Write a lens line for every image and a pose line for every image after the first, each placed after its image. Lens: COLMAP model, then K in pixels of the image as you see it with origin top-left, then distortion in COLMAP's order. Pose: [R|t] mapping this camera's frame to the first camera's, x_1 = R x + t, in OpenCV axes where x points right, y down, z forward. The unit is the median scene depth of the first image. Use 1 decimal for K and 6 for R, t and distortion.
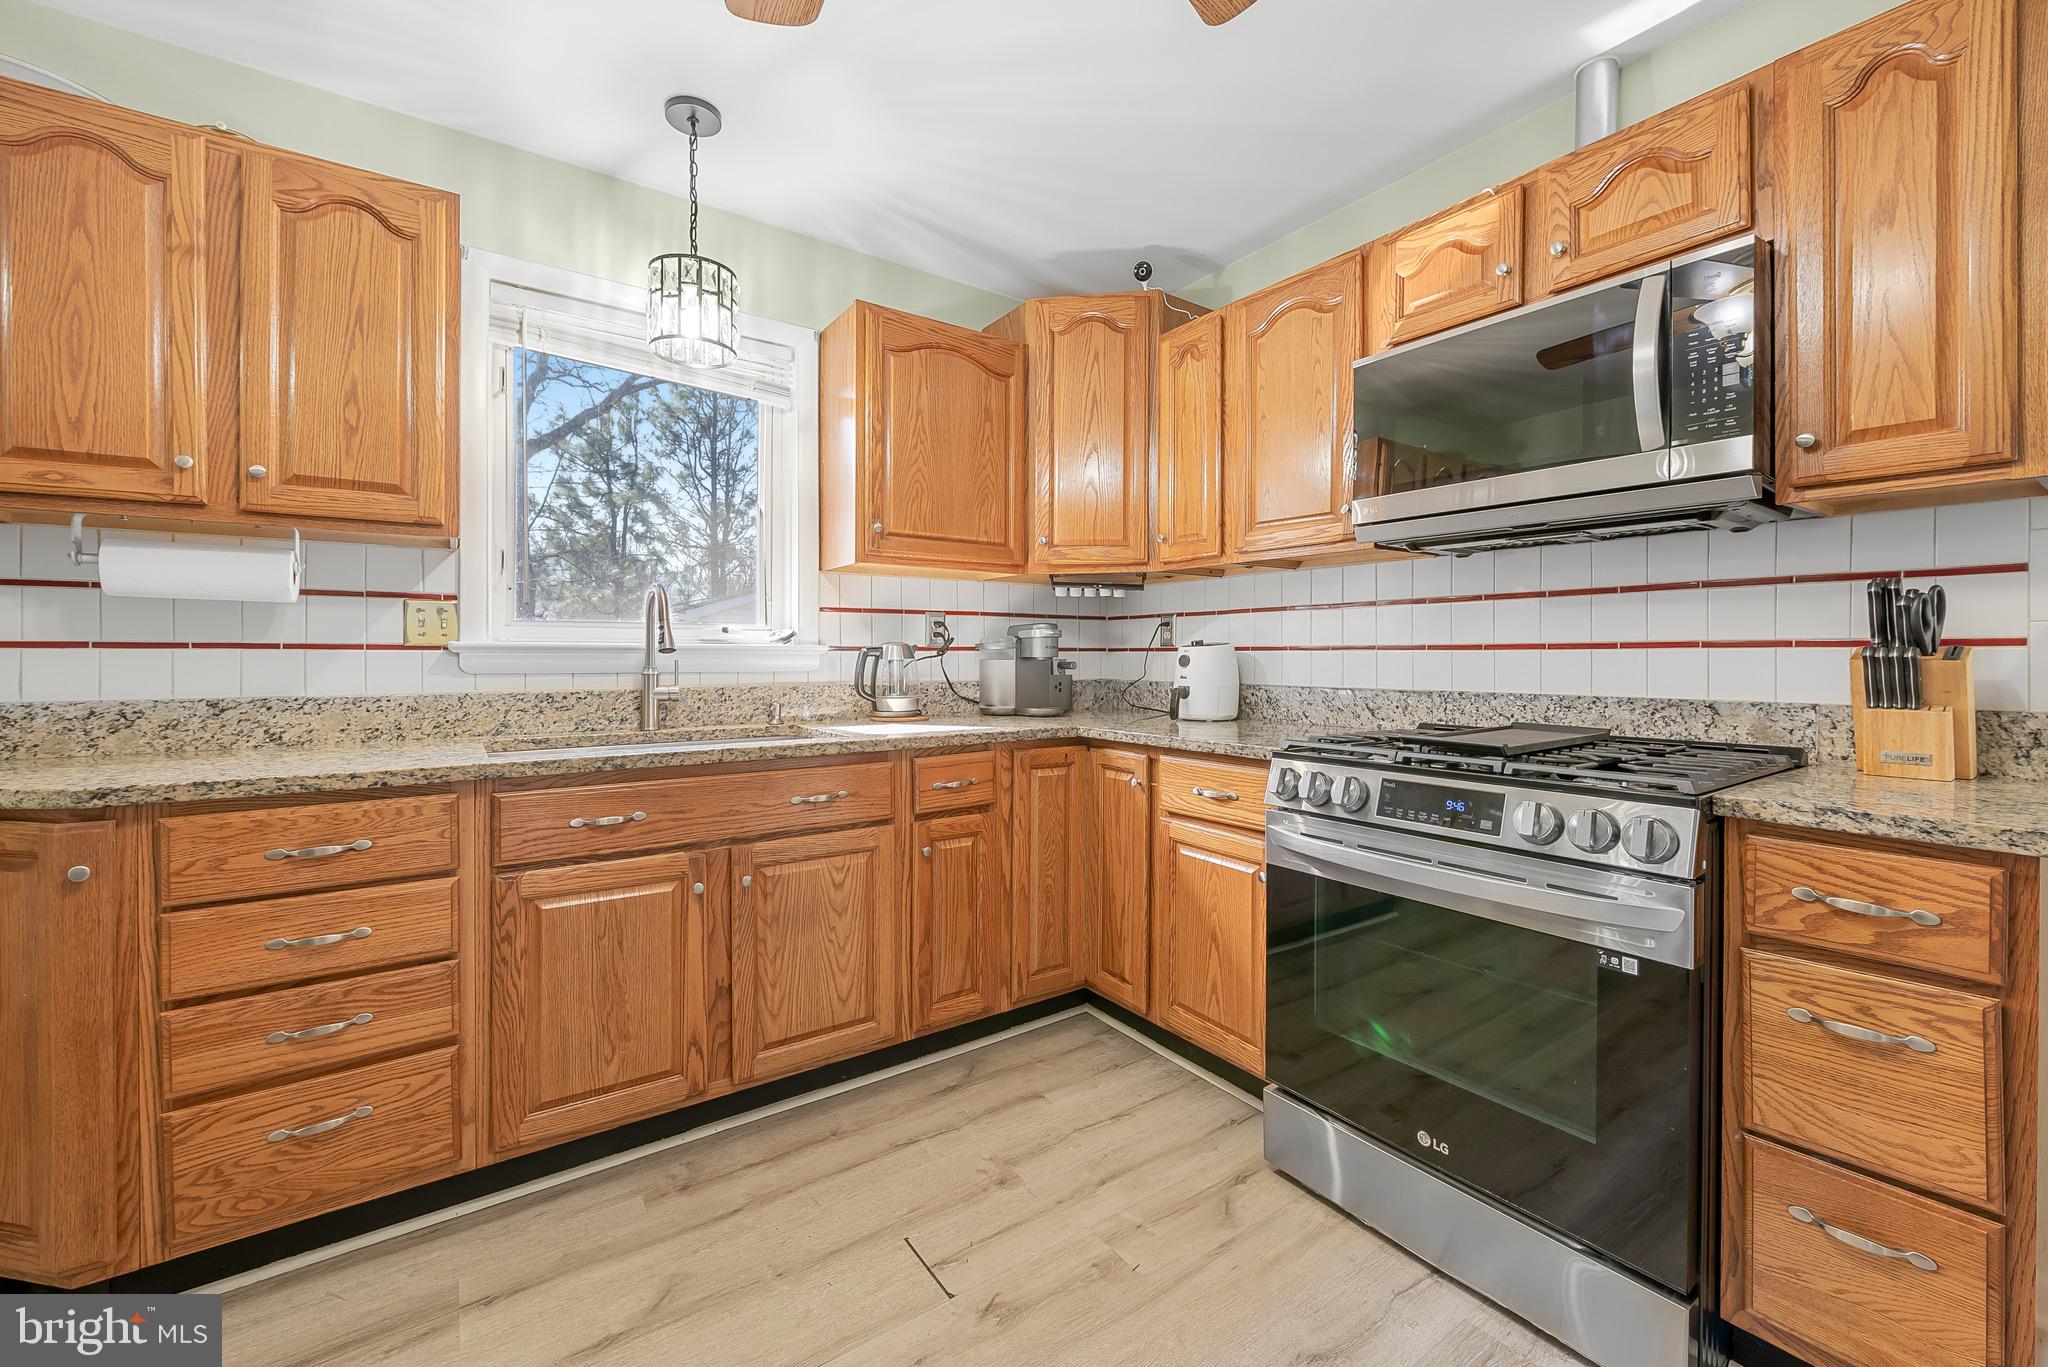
lens RADIAL K [[835.2, 0, 1024.9], [0, 835.2, 658.8], [0, 0, 1]] dist [-0.000053, -0.000365]
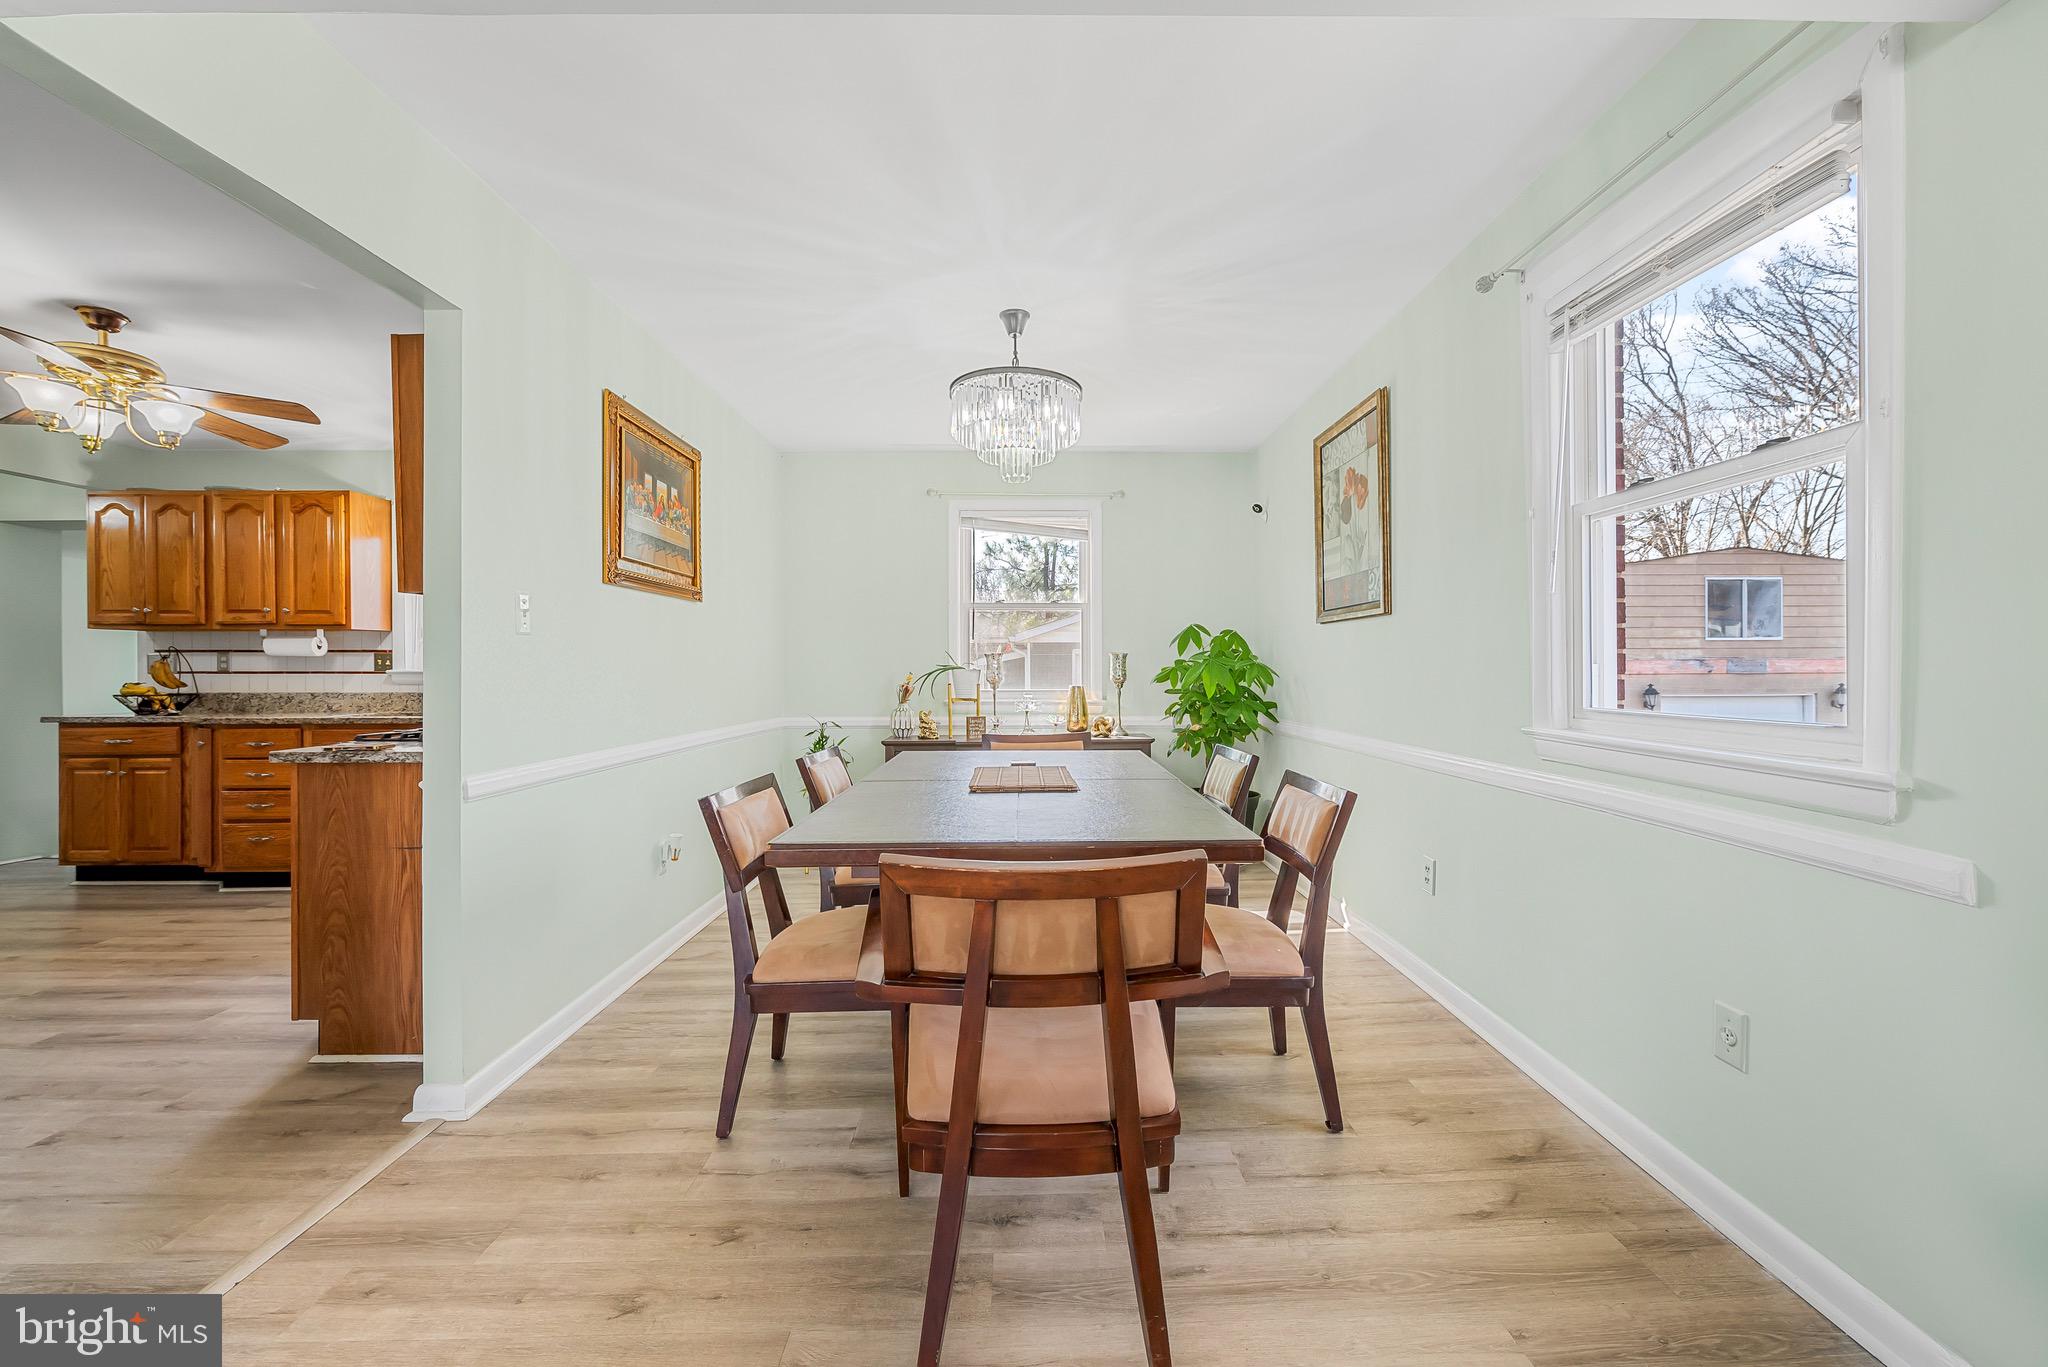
lens RADIAL K [[832.7, 0, 1026.1], [0, 832.7, 672.9], [0, 0, 1]] dist [-0.001294, -0.000300]
pose [[0.819096, 0.000340, -0.573657, 2.269043], [-0.001237, 0.999999, -0.001173, -0.013653], [0.573655, 0.001671, 0.819095, 0.125903]]
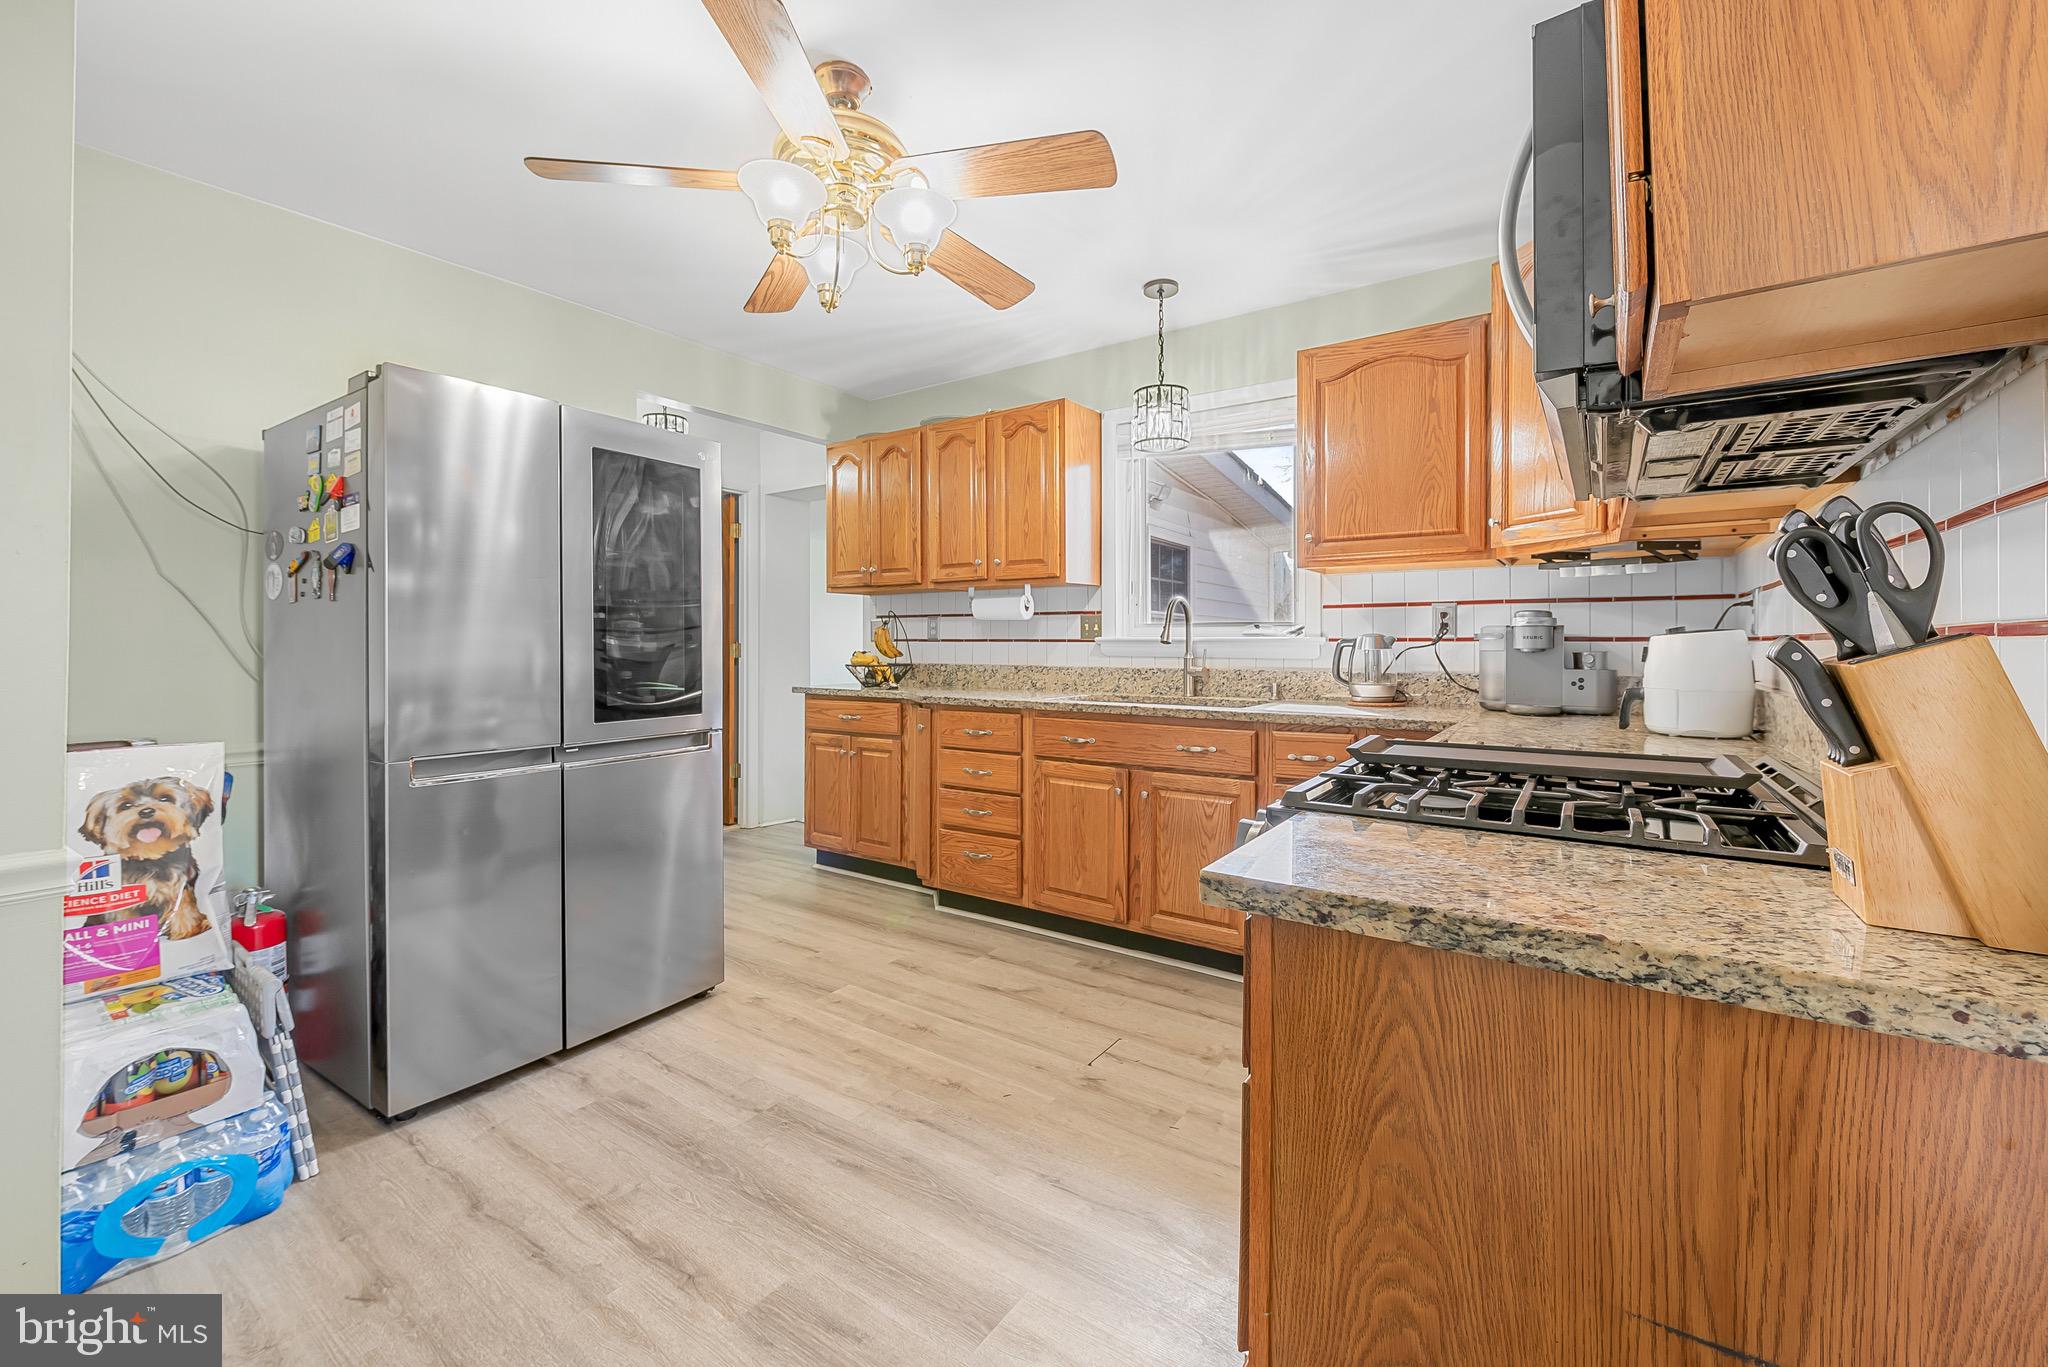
lens RADIAL K [[828.0, 0, 1021.7], [0, 828.0, 644.1], [0, 0, 1]] dist [-0.001357, -0.000128]
pose [[0.335814, 0.000615, -0.941928, 0.981389], [-0.005538, 0.999984, -0.001322, -0.003548], [0.941912, 0.005661, 0.335812, 0.279338]]
